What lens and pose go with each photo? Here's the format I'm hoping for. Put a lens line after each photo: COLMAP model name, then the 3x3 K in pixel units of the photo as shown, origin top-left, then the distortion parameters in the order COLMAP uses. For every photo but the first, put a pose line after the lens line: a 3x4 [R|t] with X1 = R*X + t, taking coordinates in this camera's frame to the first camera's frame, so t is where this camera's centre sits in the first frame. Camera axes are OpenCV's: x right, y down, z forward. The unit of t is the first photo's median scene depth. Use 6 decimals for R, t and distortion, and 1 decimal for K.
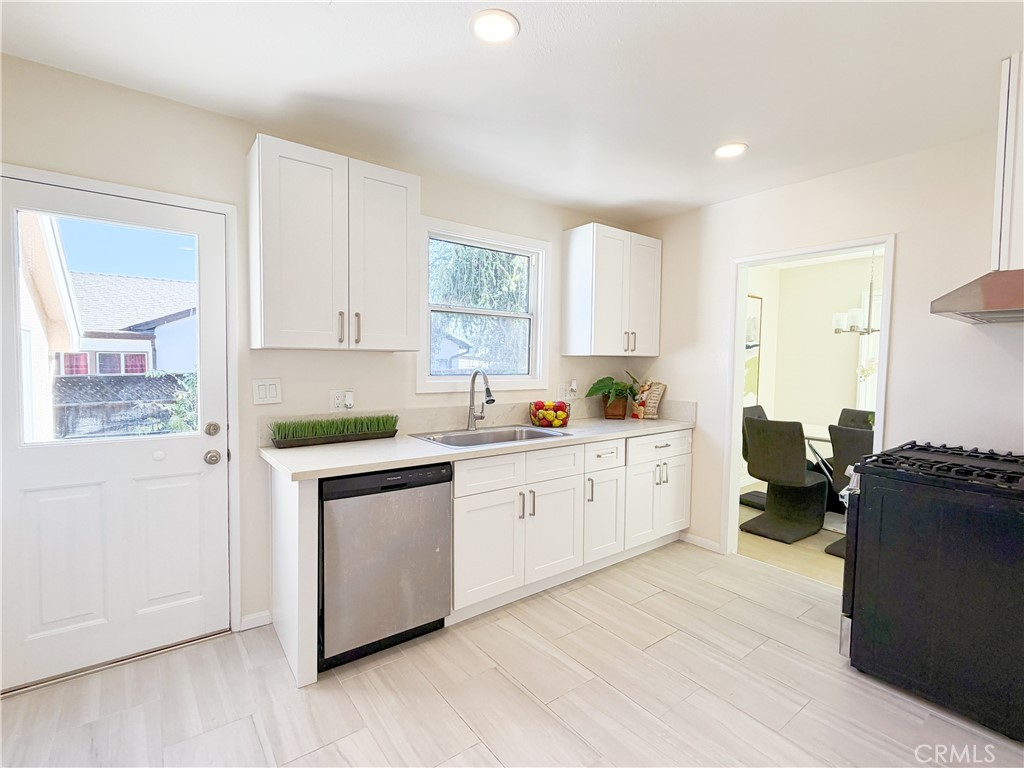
lens RADIAL K [[481.0, 0, 512.0], [0, 481.0, 384.0], [0, 0, 1]] dist [-0.001577, 0.000264]
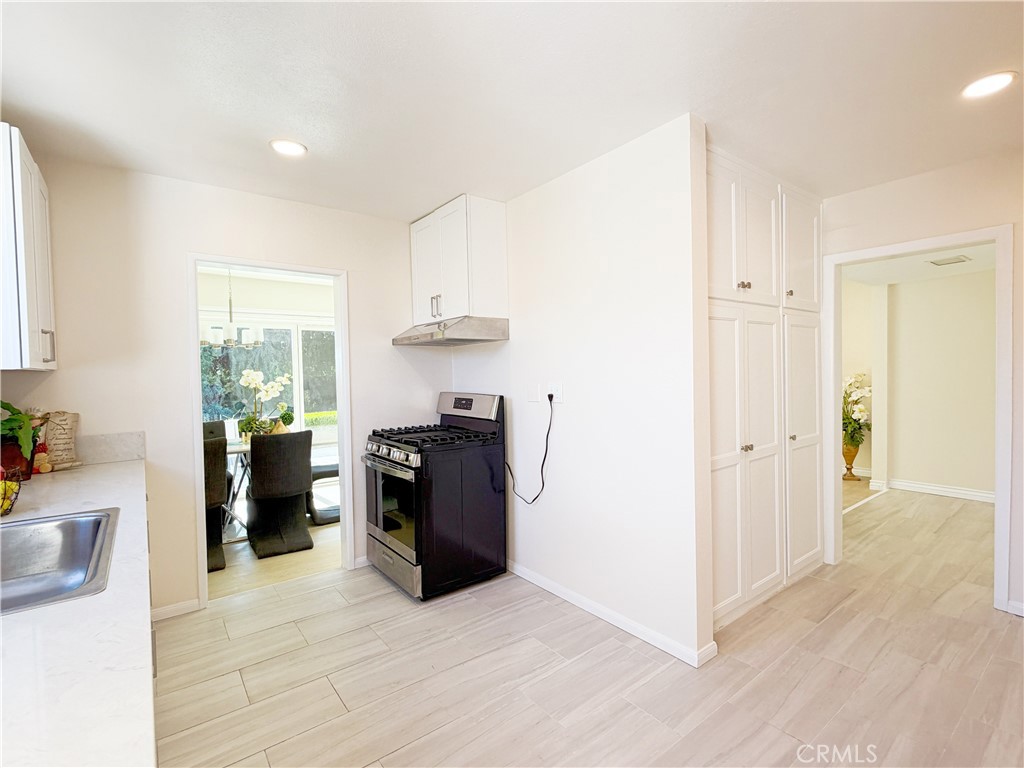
lens RADIAL K [[481.0, 0, 512.0], [0, 481.0, 384.0], [0, 0, 1]] dist [-0.001577, 0.000264]
pose [[0.002304, -0.039499, 0.999217, -0.414685], [0.068884, 0.996852, 0.039247, -0.028912], [-0.997622, 0.068740, 0.005018, 0.496443]]
